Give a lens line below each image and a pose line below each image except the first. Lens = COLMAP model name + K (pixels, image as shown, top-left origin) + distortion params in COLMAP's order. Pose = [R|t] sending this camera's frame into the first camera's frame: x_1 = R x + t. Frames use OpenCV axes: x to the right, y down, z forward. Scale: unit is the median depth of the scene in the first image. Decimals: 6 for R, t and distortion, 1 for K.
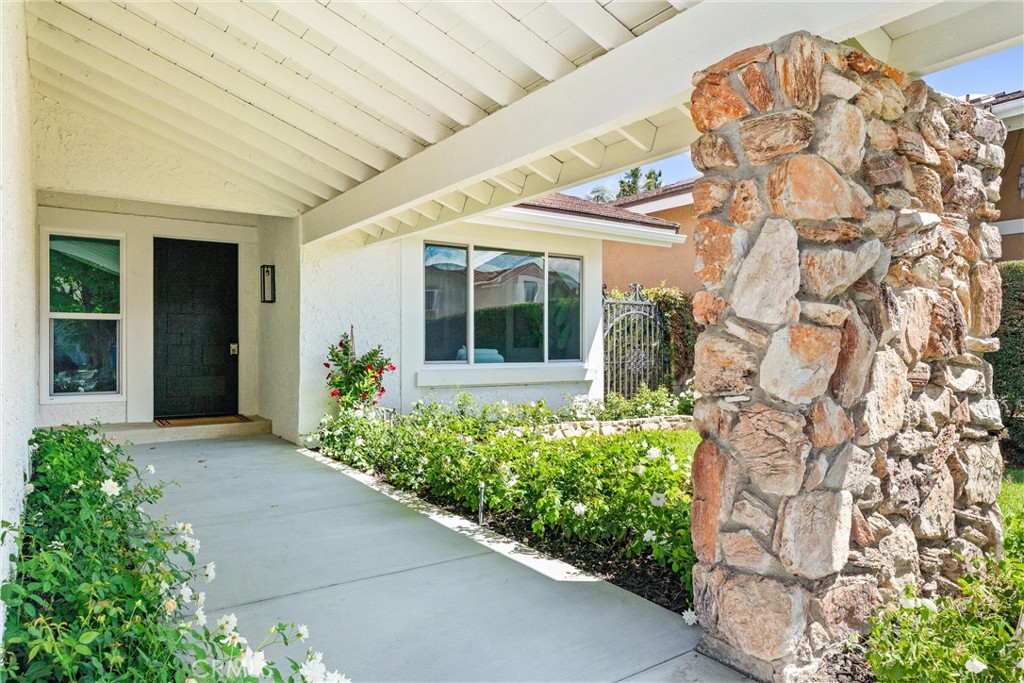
lens RADIAL K [[668.5, 0, 510.5], [0, 668.5, 345.0], [0, 0, 1]] dist [0.002038, 0.000071]
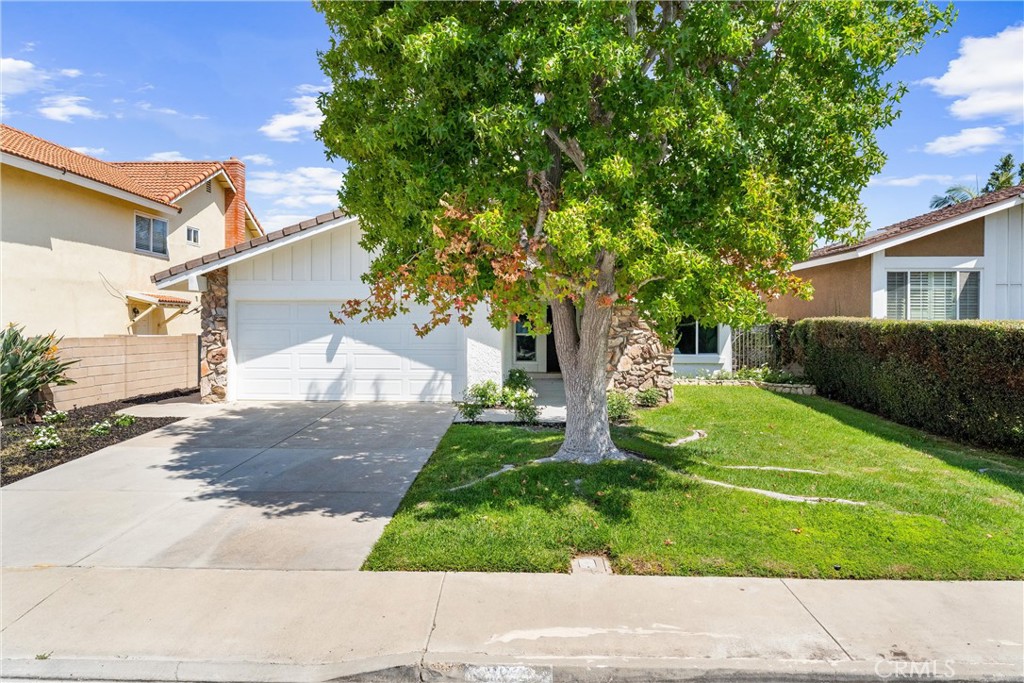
lens RADIAL K [[667.7, 0, 512.5], [0, 667.7, 341.4], [0, 0, 1]] dist [-0.006694, 0.001787]
pose [[0.808647, 0.018520, -0.588002, 0.986893], [-0.004371, 0.999666, 0.025474, -0.081372], [0.588278, -0.018030, 0.808458, -1.323684]]
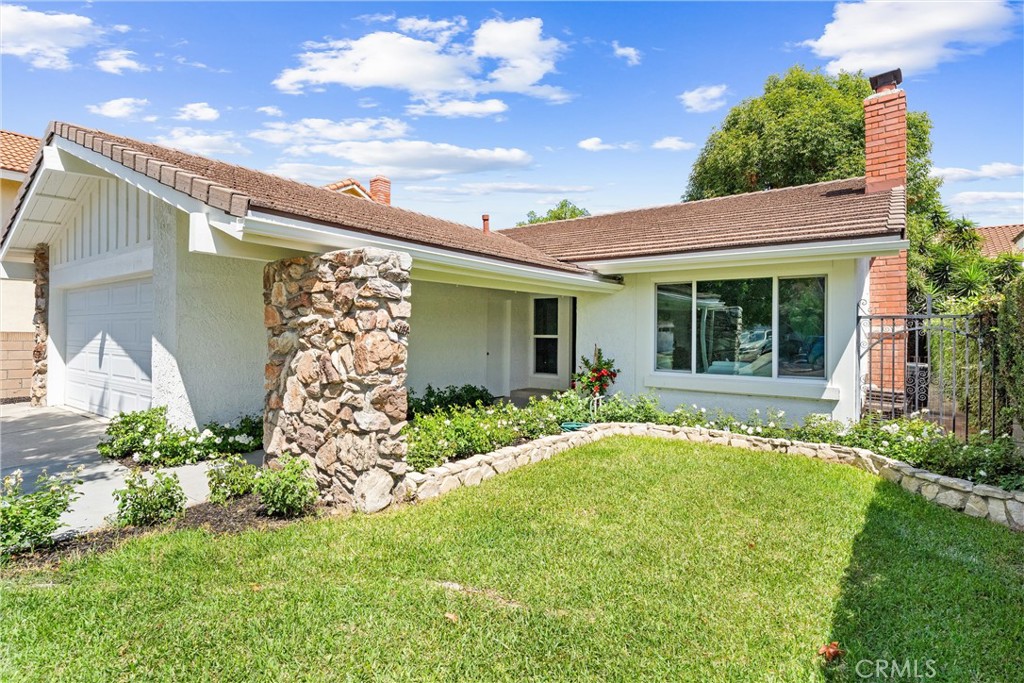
lens RADIAL K [[493.8, 0, 509.1], [0, 493.8, 336.7], [0, 0, 1]] dist [-0.001210, 0.000389]
pose [[0.329461, 0.010489, -0.944111, 0.777041], [-0.013037, 0.999894, 0.006559, -0.048538], [0.944079, 0.010148, 0.329563, 0.354511]]
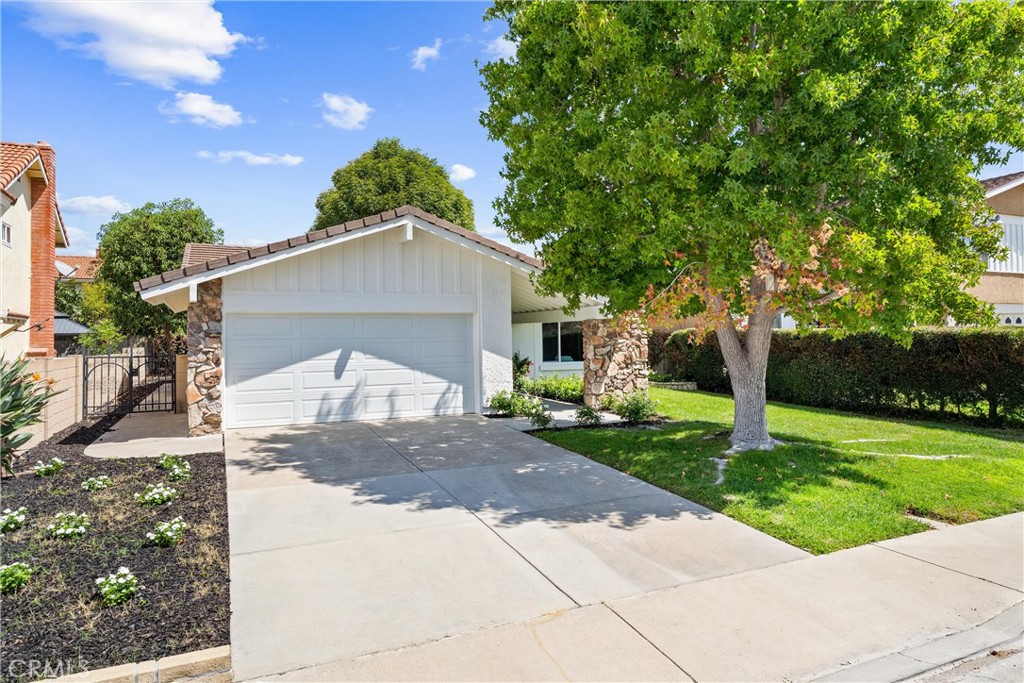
lens RADIAL K [[629.7, 0, 506.5], [0, 629.7, 332.4], [0, 0, 1]] dist [0.005428, -0.004509]
pose [[0.983742, -0.014416, -0.179006, 0.201443], [0.012985, 0.999874, -0.009160, -0.075464], [0.179116, 0.006687, 0.983805, -1.645495]]
